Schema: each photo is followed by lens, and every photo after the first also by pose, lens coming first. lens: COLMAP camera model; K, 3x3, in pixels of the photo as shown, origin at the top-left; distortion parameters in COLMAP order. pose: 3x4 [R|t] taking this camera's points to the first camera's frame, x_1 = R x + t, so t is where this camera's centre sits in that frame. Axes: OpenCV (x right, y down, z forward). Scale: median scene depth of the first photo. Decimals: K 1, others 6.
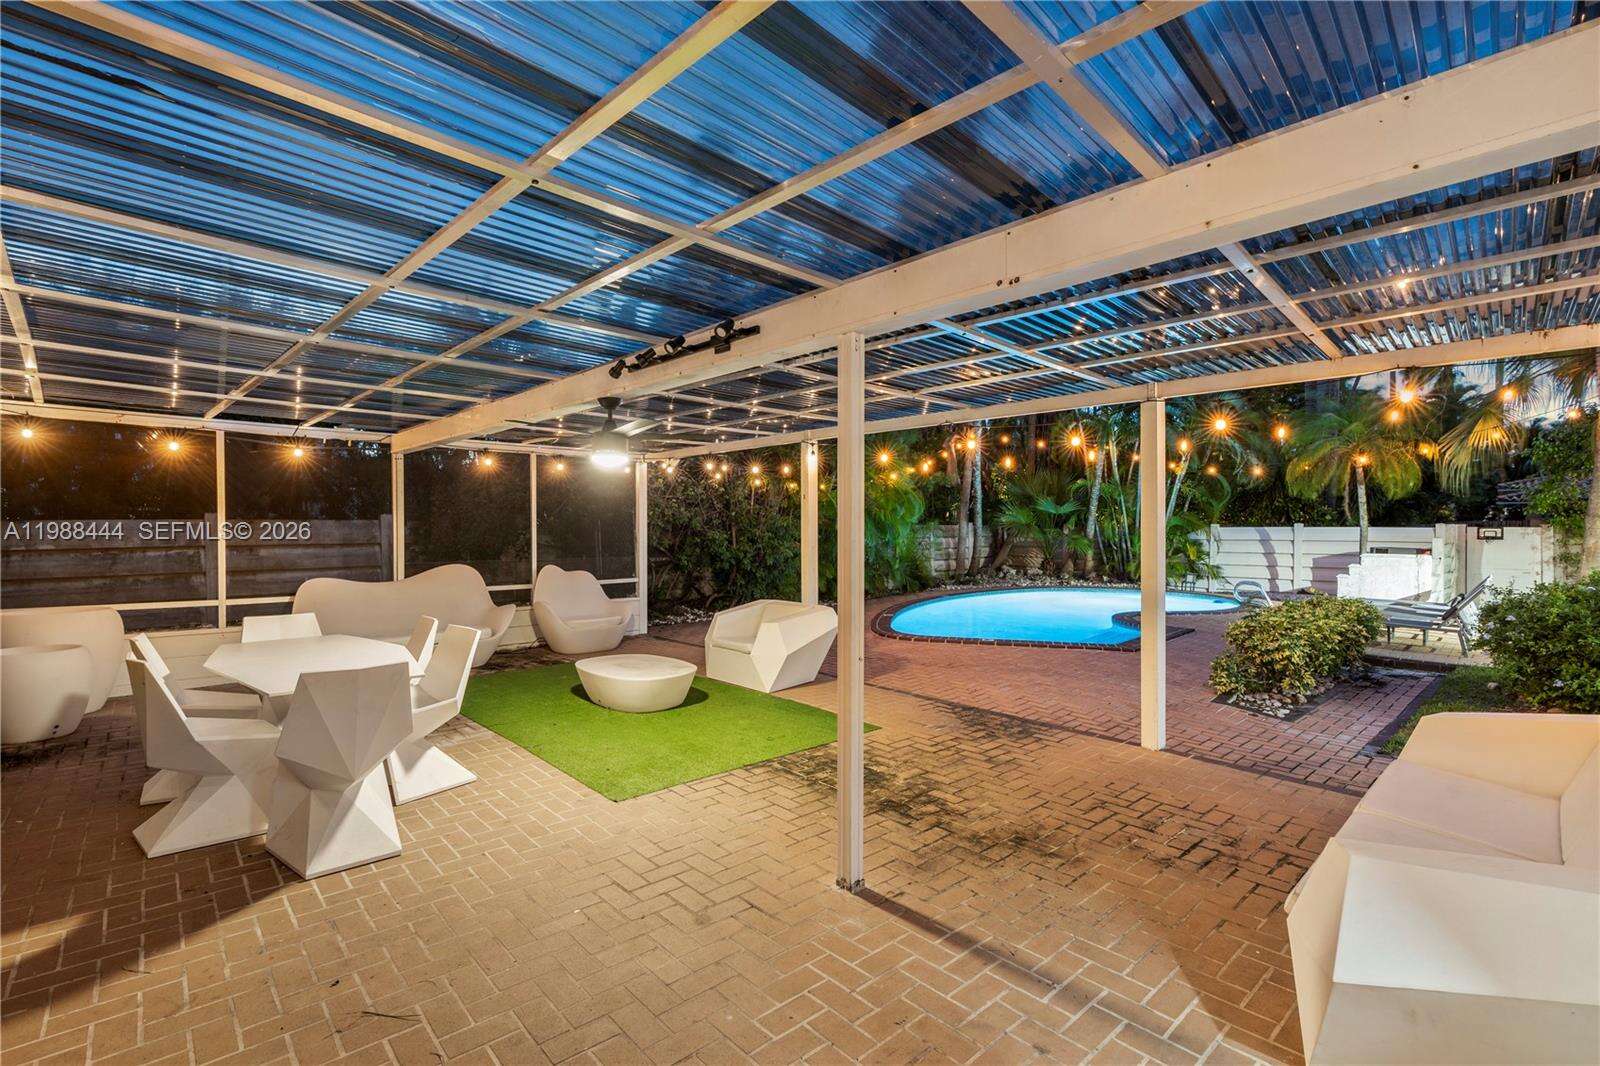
lens RADIAL K [[685.7, 0, 800.0], [0, 685.7, 533.0], [0, 0, 1]] dist [-0.011434, 0.000870]
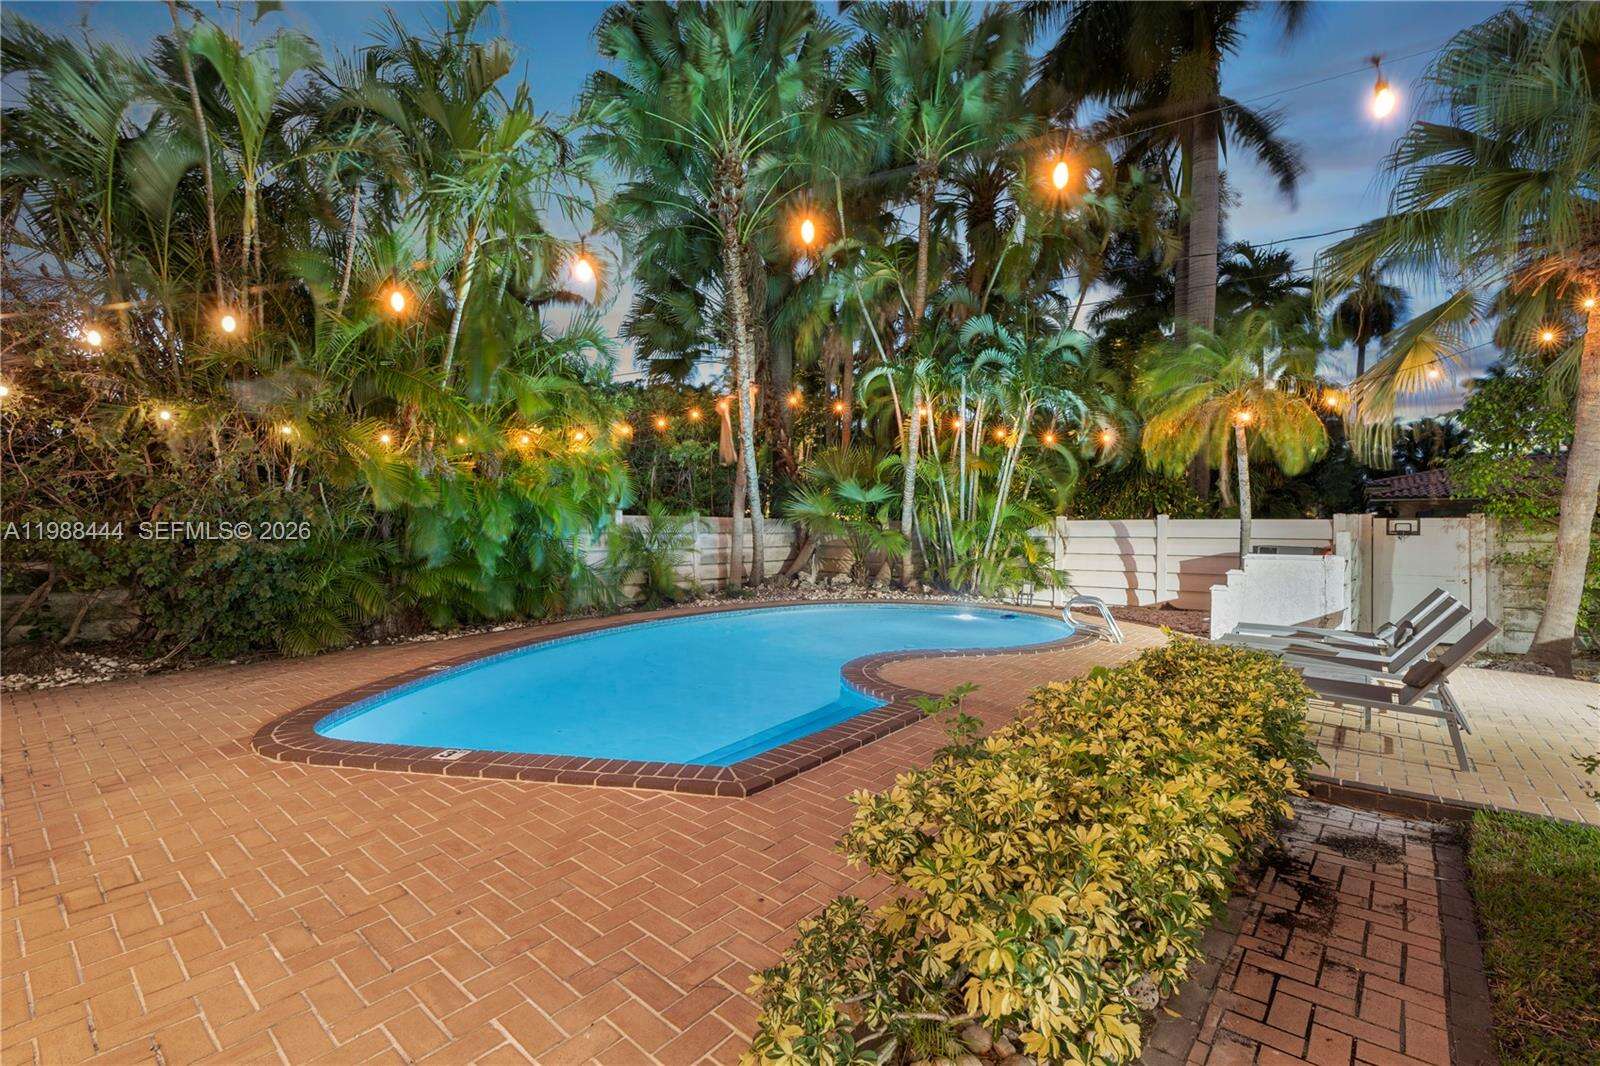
lens RADIAL K [[685.7, 0, 800.0], [0, 685.7, 533.0], [0, 0, 1]] dist [-0.011434, 0.000870]
pose [[0.991829, 0.002733, 0.127543, 0.242539], [-0.002223, 0.999989, -0.004147, 0.010311], [-0.127552, 0.003829, 0.991824, 0.309237]]
